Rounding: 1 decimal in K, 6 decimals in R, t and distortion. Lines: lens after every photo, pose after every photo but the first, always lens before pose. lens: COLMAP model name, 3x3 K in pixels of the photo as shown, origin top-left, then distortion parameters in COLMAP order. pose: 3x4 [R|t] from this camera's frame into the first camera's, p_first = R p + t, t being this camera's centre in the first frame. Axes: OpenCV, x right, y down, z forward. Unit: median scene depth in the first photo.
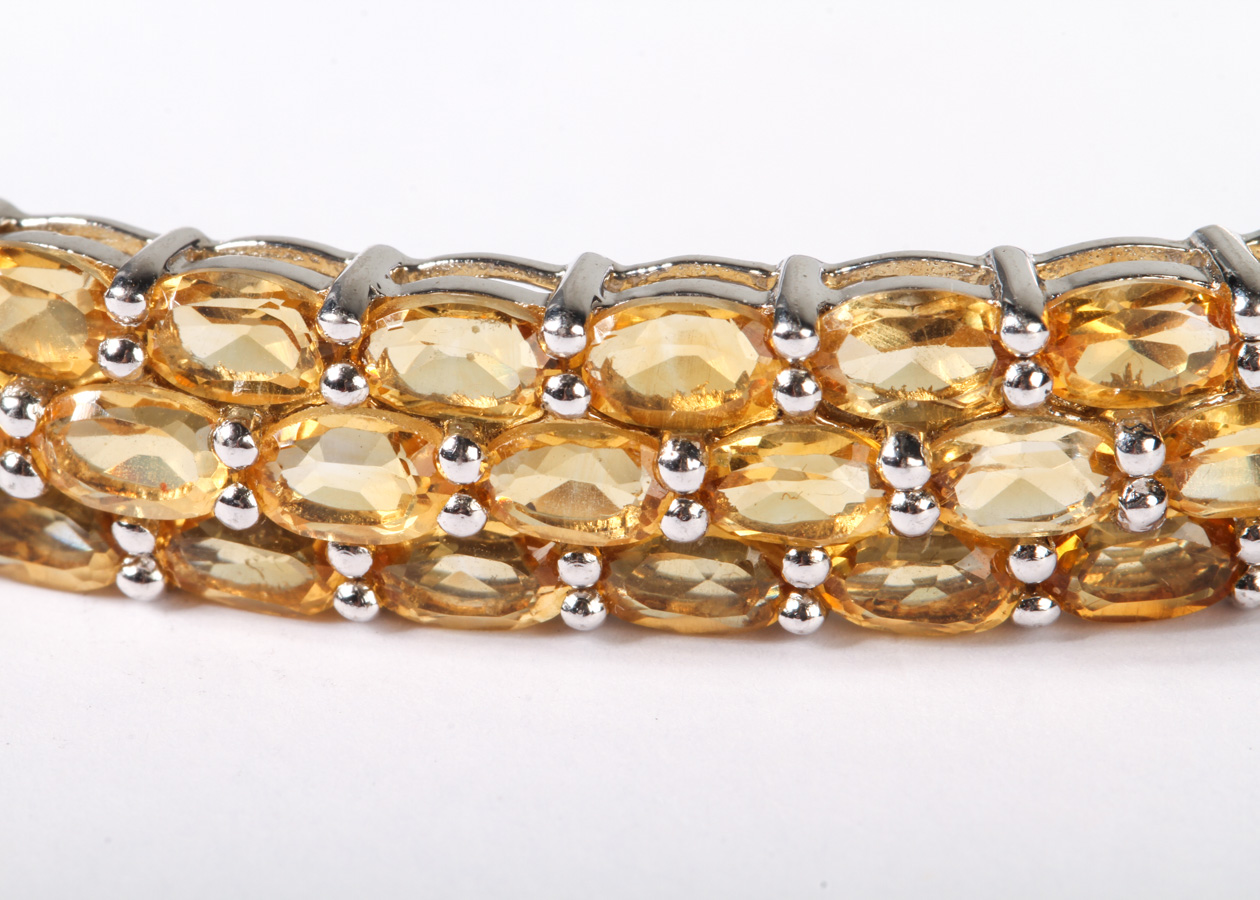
lens RADIAL K [[6942.6, 0, 625.9], [0, 6942.6, 449.4], [0, 0, 1]] dist [0.276422, 0.000000]
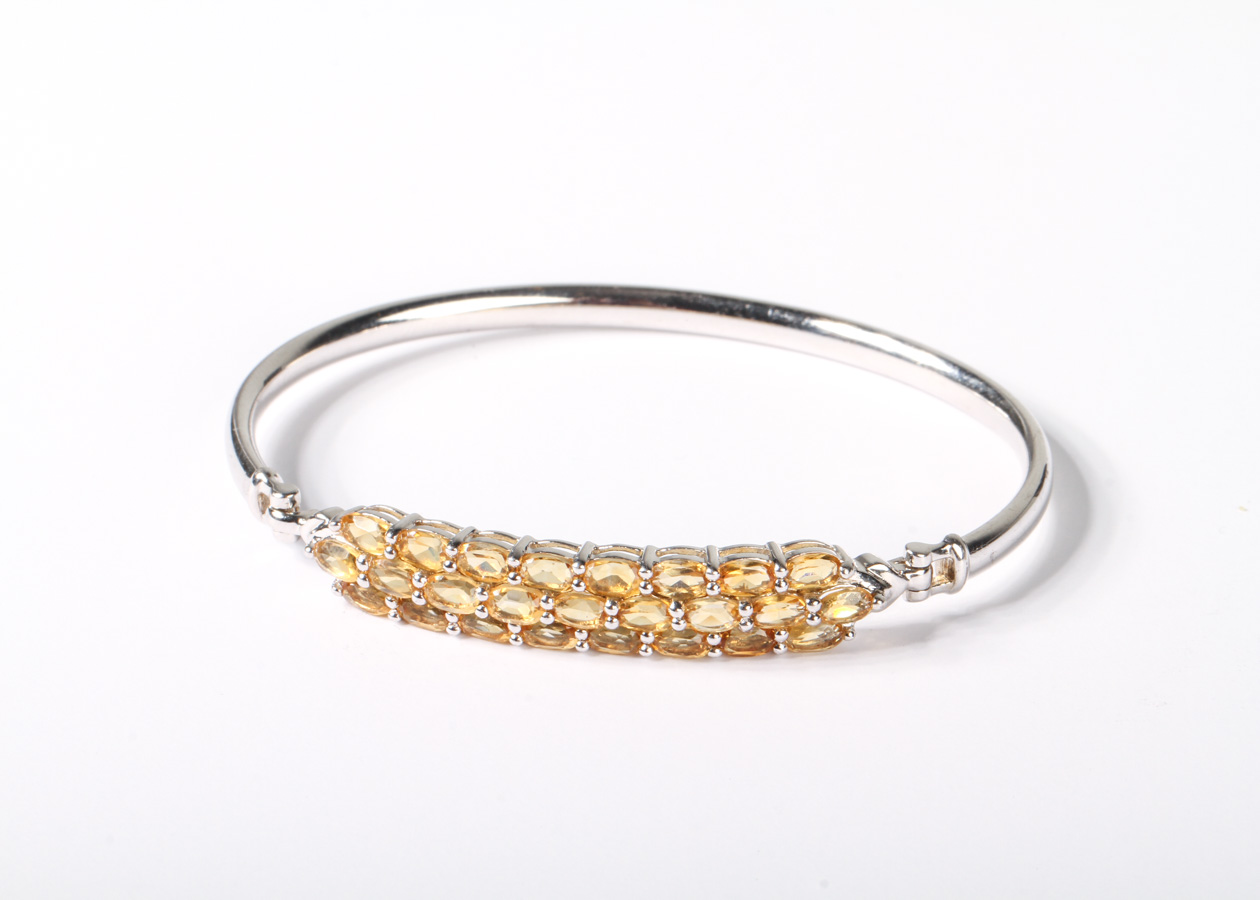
lens RADIAL K [[6942.6, 0, 631.7], [0, 6942.6, 450.4], [0, 0, 1]] dist [0.276422, 0.000000]
pose [[0.997524, 0.045256, -0.053827, 0.197098], [-0.039879, 0.994477, 0.097085, -0.404022], [0.057923, -0.094698, 0.993819, -2.372039]]
